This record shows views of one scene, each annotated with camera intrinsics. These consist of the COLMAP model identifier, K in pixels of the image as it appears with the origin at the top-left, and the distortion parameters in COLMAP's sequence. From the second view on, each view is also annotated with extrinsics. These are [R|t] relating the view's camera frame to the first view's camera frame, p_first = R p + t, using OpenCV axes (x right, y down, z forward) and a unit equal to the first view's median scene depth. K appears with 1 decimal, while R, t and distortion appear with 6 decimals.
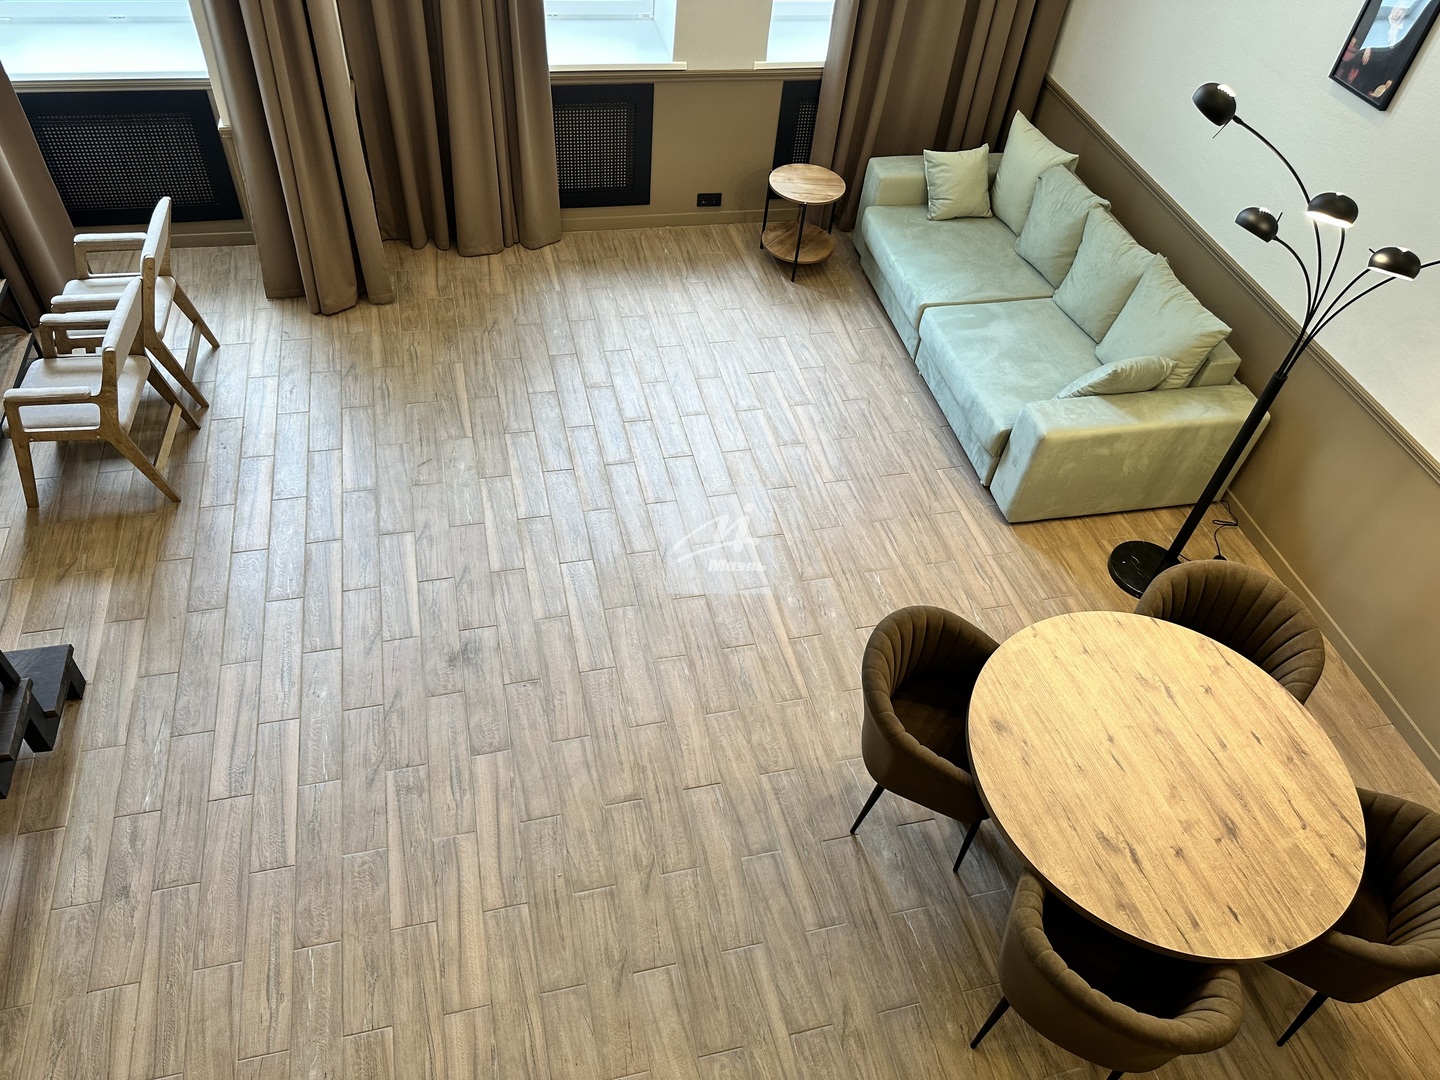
lens RADIAL K [[1027.7, 0, 717.3], [0, 1027.7, 513.8], [0, 0, 1]] dist [0.170823, -0.203033]
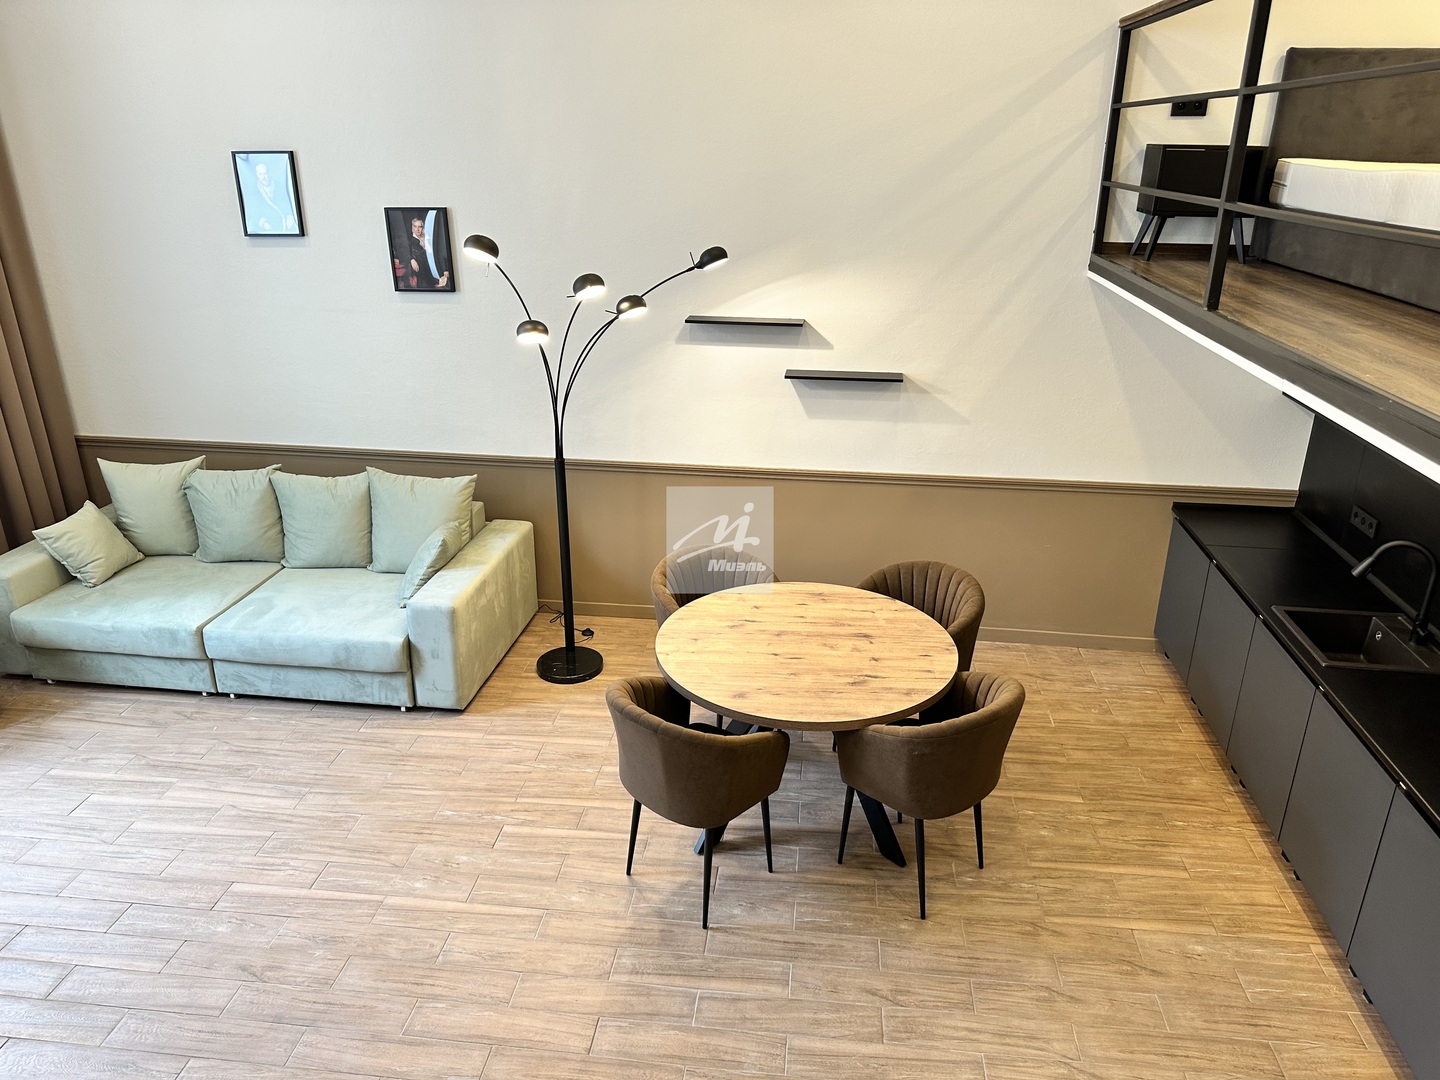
lens RADIAL K [[1029.9, 0, 722.1], [0, 1029.9, 521.5], [0, 0, 1]] dist [0.097788, -0.131788]
pose [[0.350618, -0.400578, 0.846525, -0.383422], [0.691369, 0.720439, 0.054558, -0.004658], [-0.631724, 0.566132, 0.529546, 0.196518]]
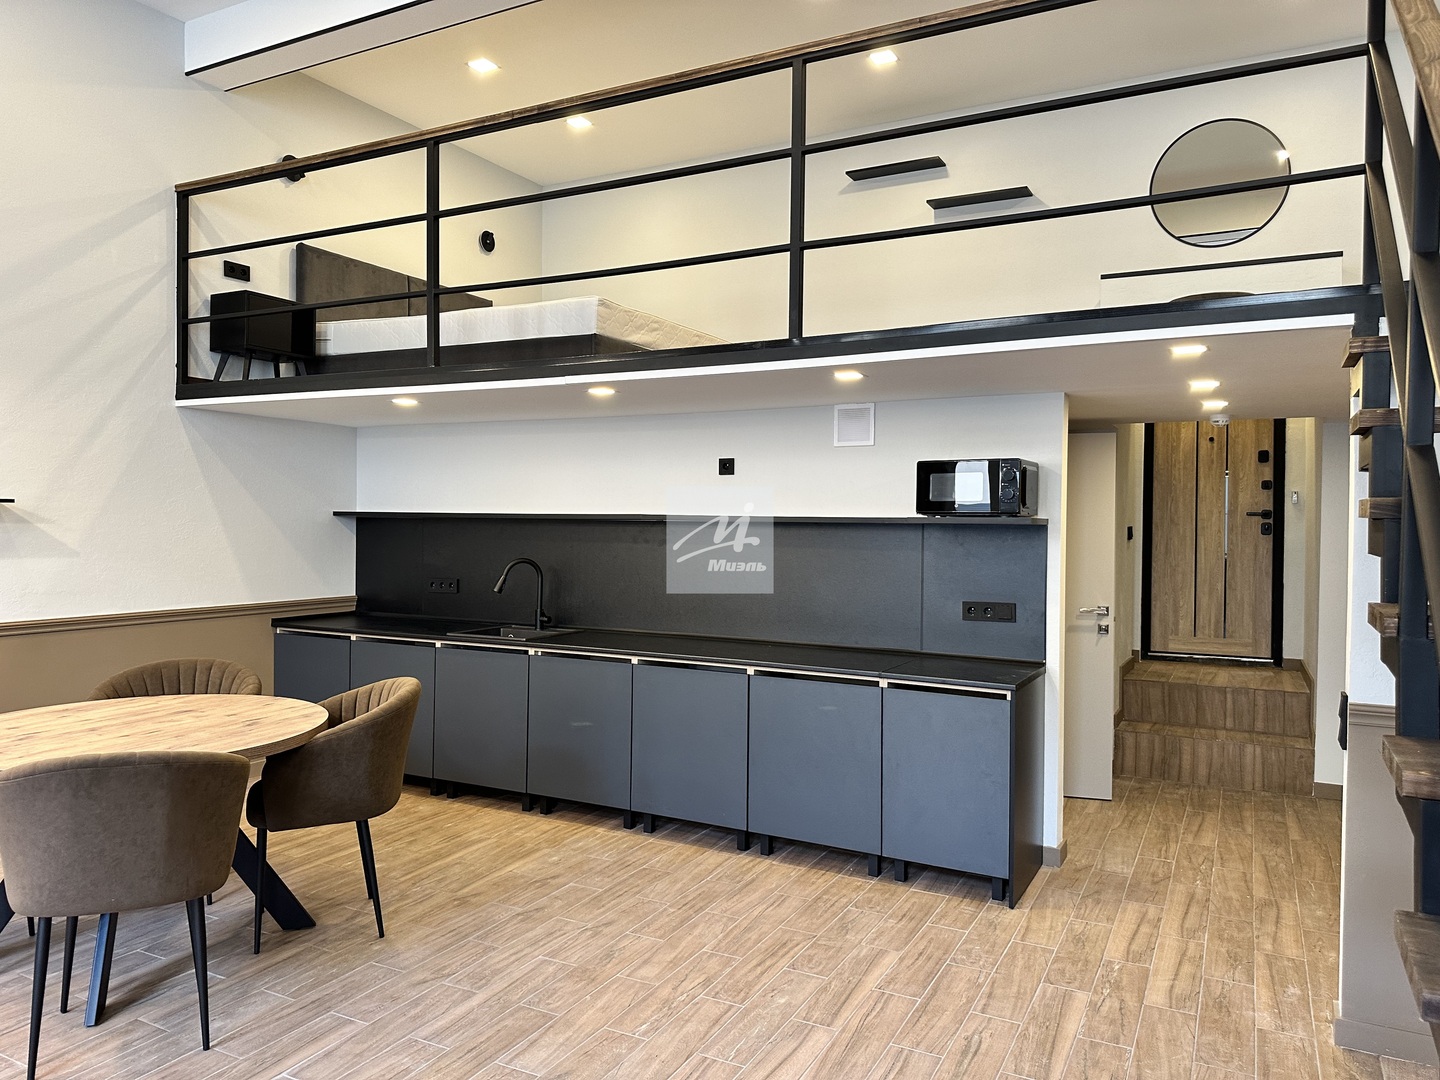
lens RADIAL K [[1024.0, 0, 720.0], [0, 1024.0, 540.0], [0, 0, 1]] dist [-0.004168, -0.002793]
pose [[-0.745597, -0.099229, 0.658968, -0.416768], [0.429048, 0.685157, 0.588624, -0.148349], [-0.509905, 0.721605, -0.468277, 0.648601]]
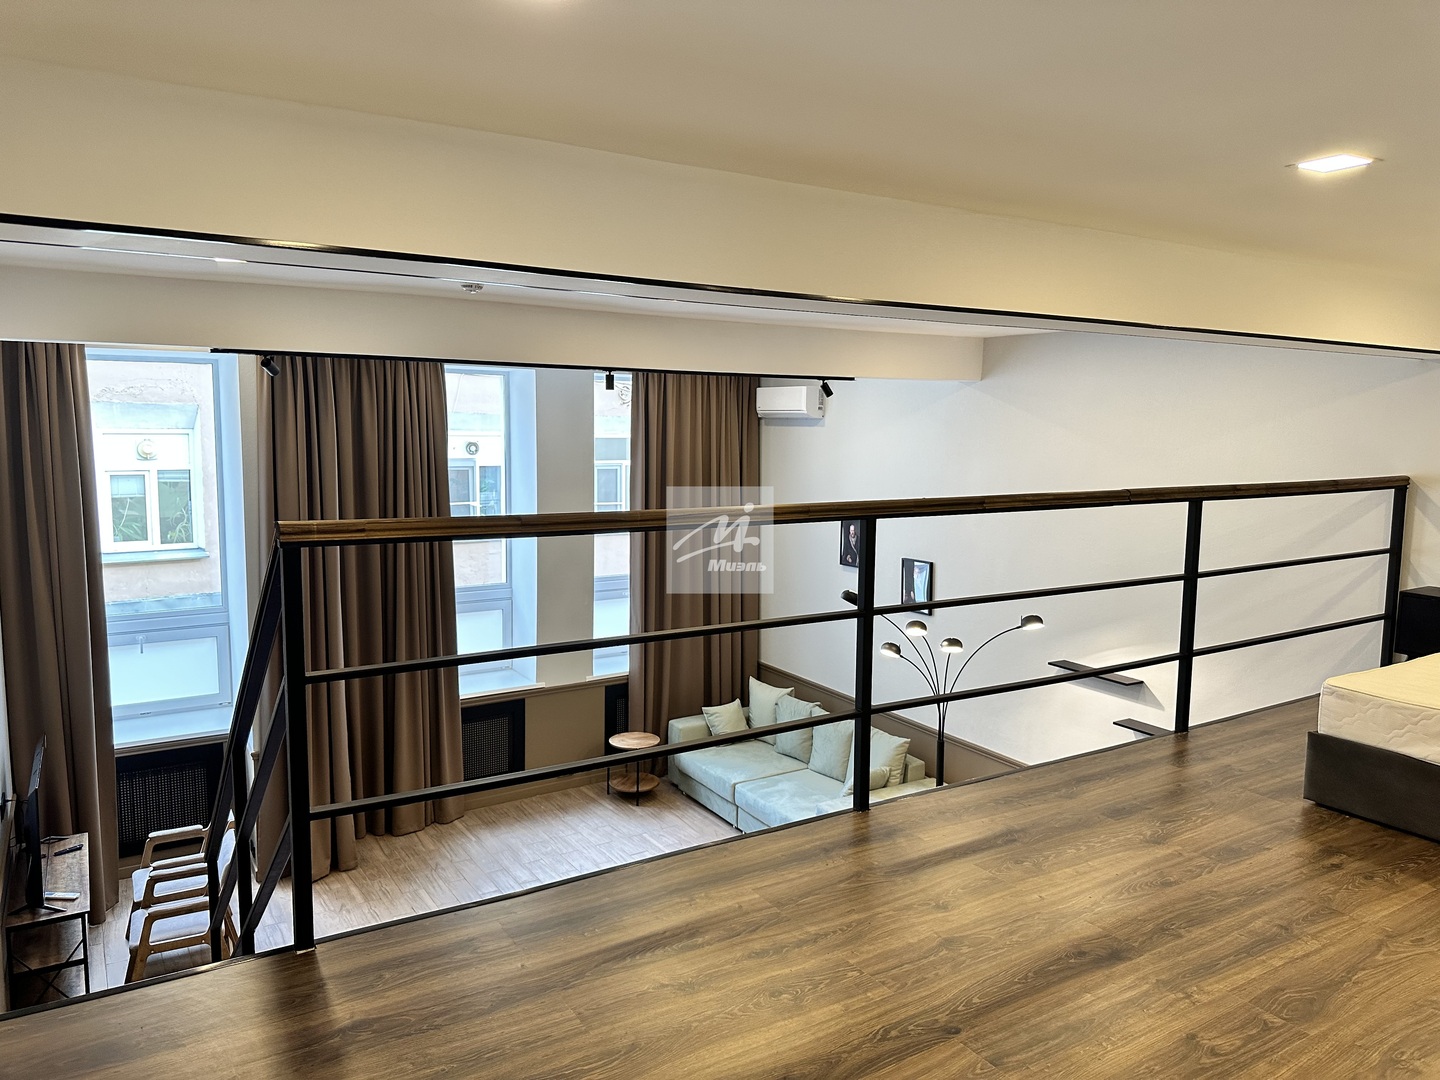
lens RADIAL K [[1012.4, 0, 721.7], [0, 1012.4, 514.5], [0, 0, 1]] dist [0.055492, -0.071607]
pose [[0.943035, -0.101631, 0.316791, -0.260925], [0.280000, 0.756712, -0.590751, 0.390657], [-0.179681, 0.645800, 0.742062, -0.370794]]
